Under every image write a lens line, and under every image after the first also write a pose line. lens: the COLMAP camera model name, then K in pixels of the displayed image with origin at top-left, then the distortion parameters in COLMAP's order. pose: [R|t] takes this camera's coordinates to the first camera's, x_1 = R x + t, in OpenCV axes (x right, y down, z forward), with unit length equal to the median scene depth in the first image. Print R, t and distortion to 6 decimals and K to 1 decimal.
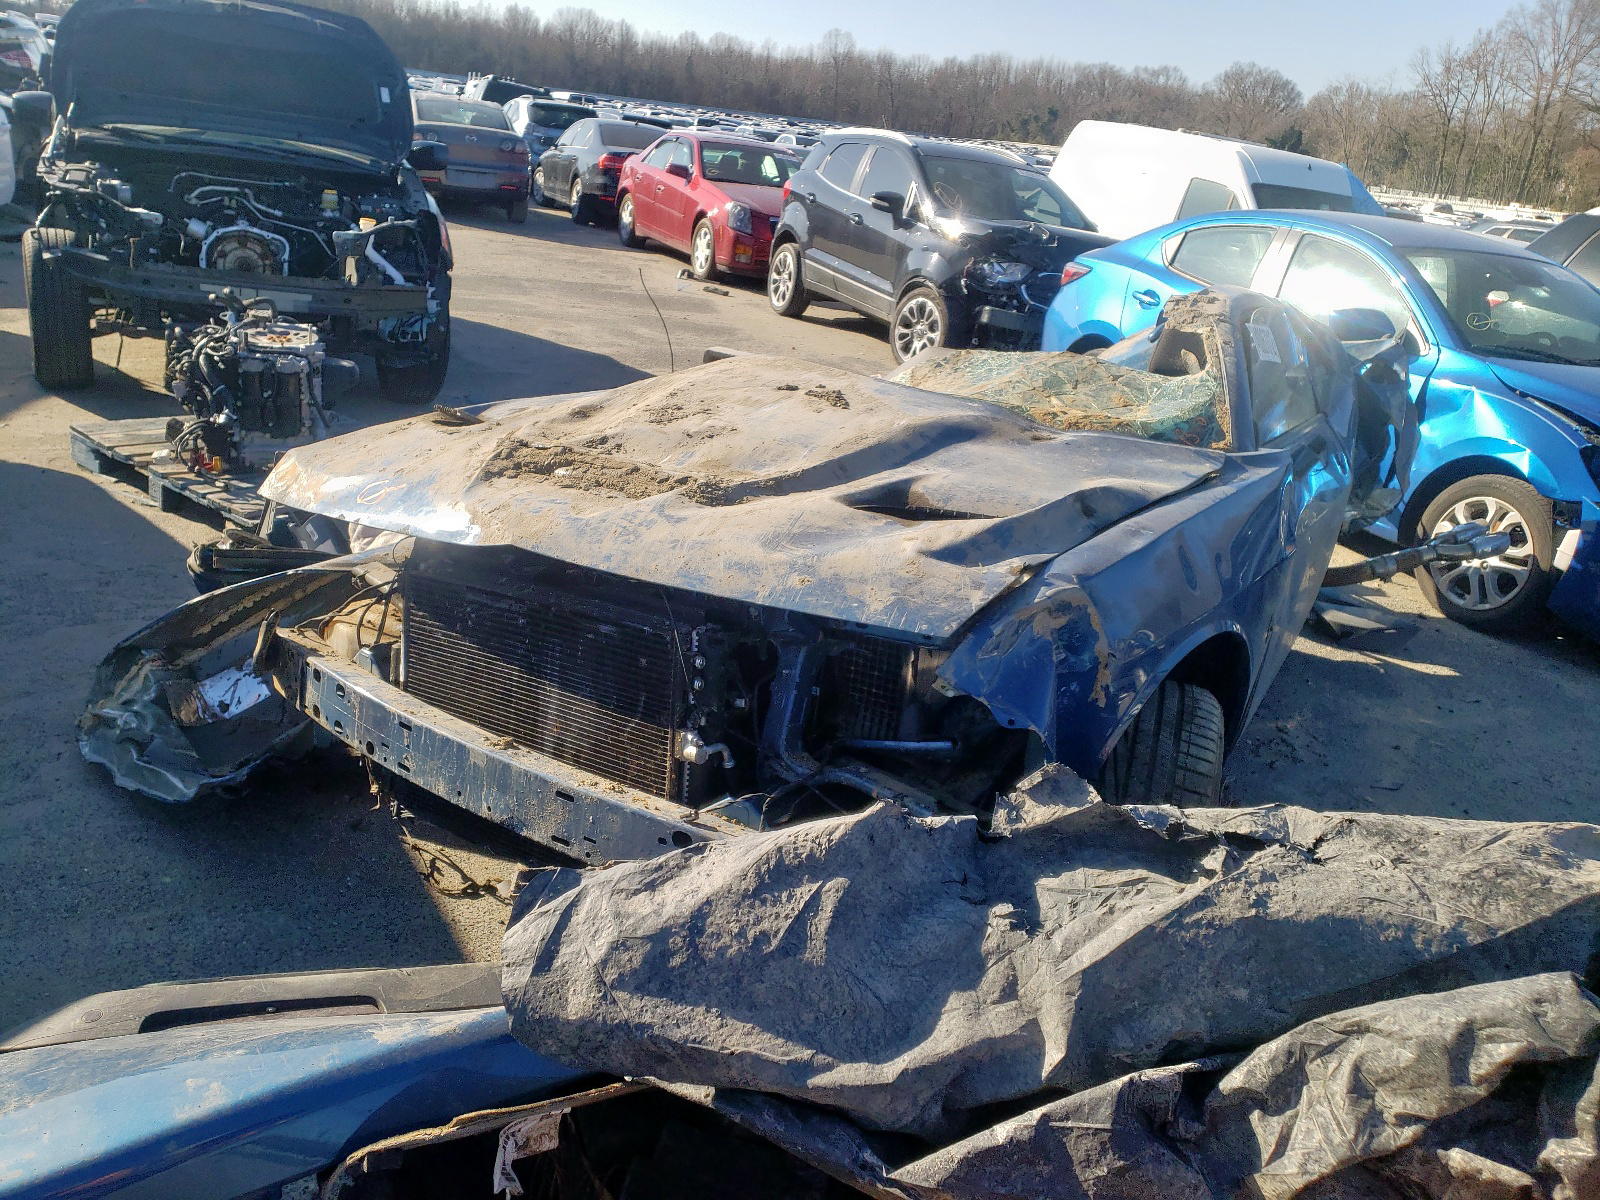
lens RADIAL K [[1213.1, 0, 797.4], [0, 1213.1, 599.3], [0, 0, 1]] dist [0.048455, -0.036714]
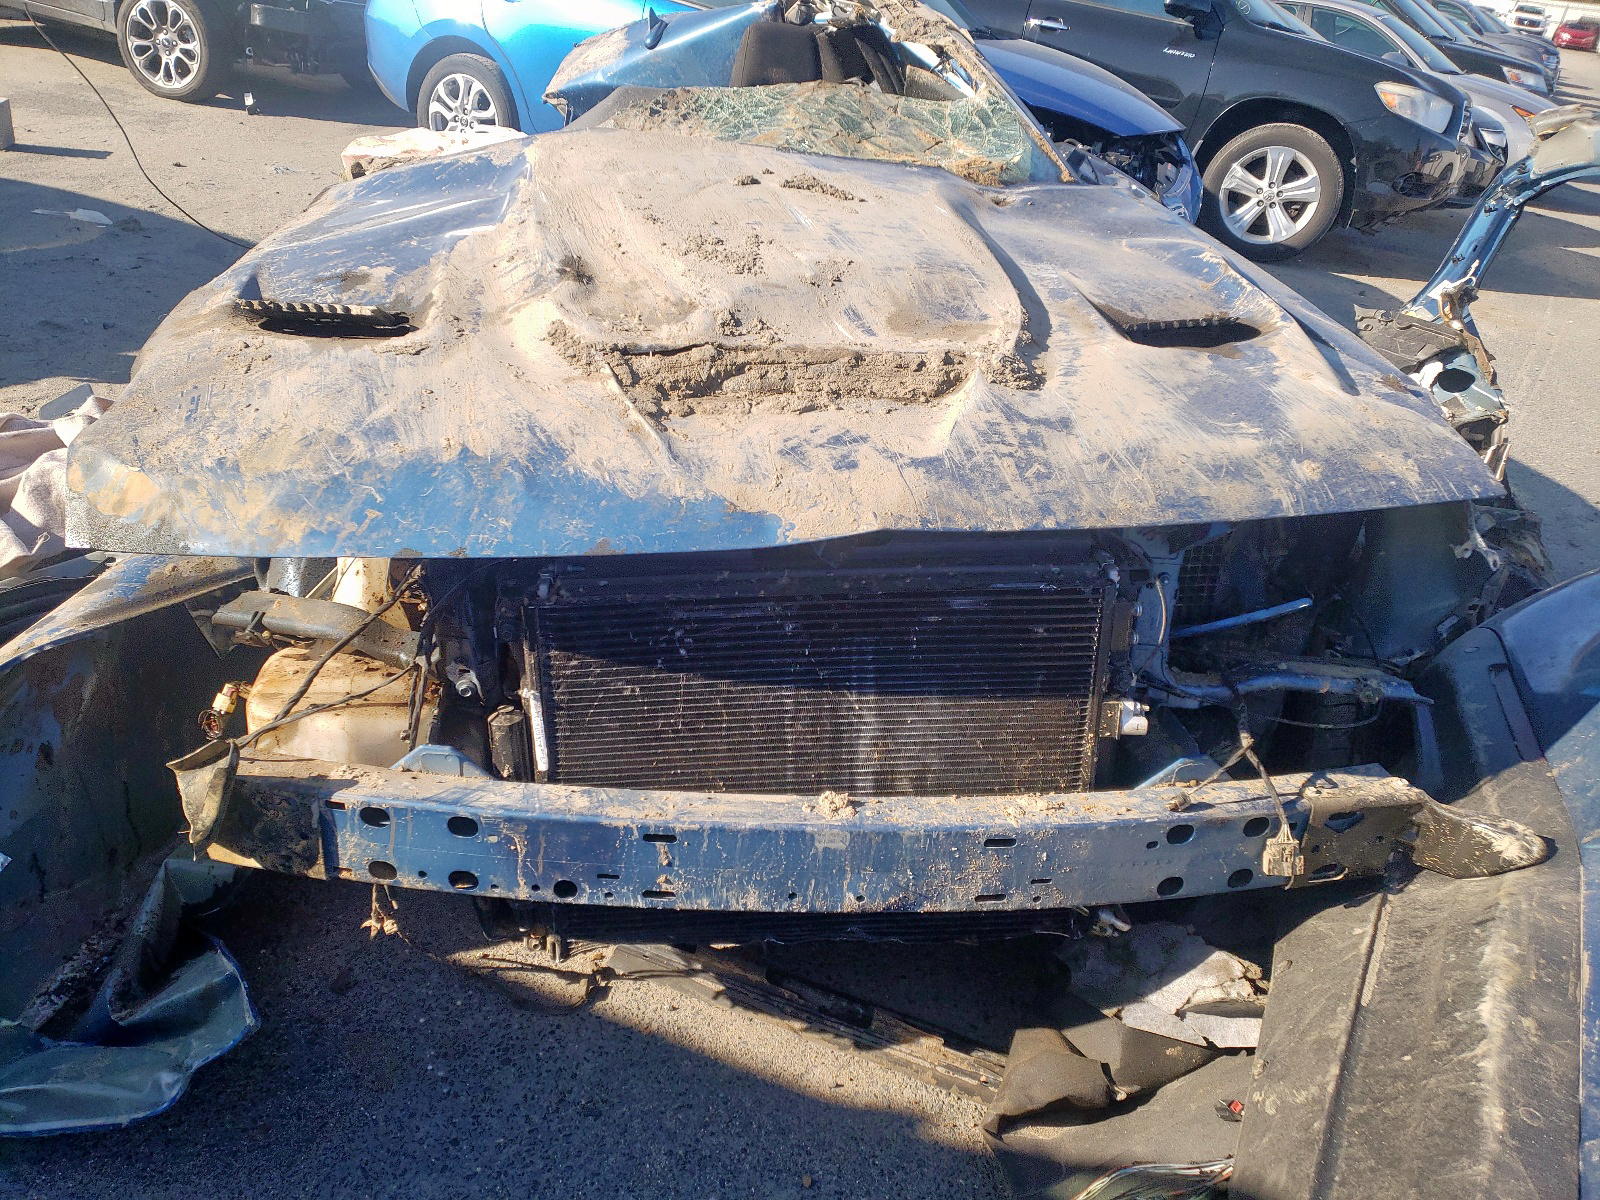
lens RADIAL K [[1221.1, 0, 799.5], [0, 1221.1, 597.5], [0, 0, 1]] dist [0.025317, -0.018893]
pose [[0.782097, -0.313802, 0.538380, -0.574227], [0.181653, 0.941239, 0.284729, -0.184437], [-0.596093, -0.124888, 0.793143, 0.470536]]
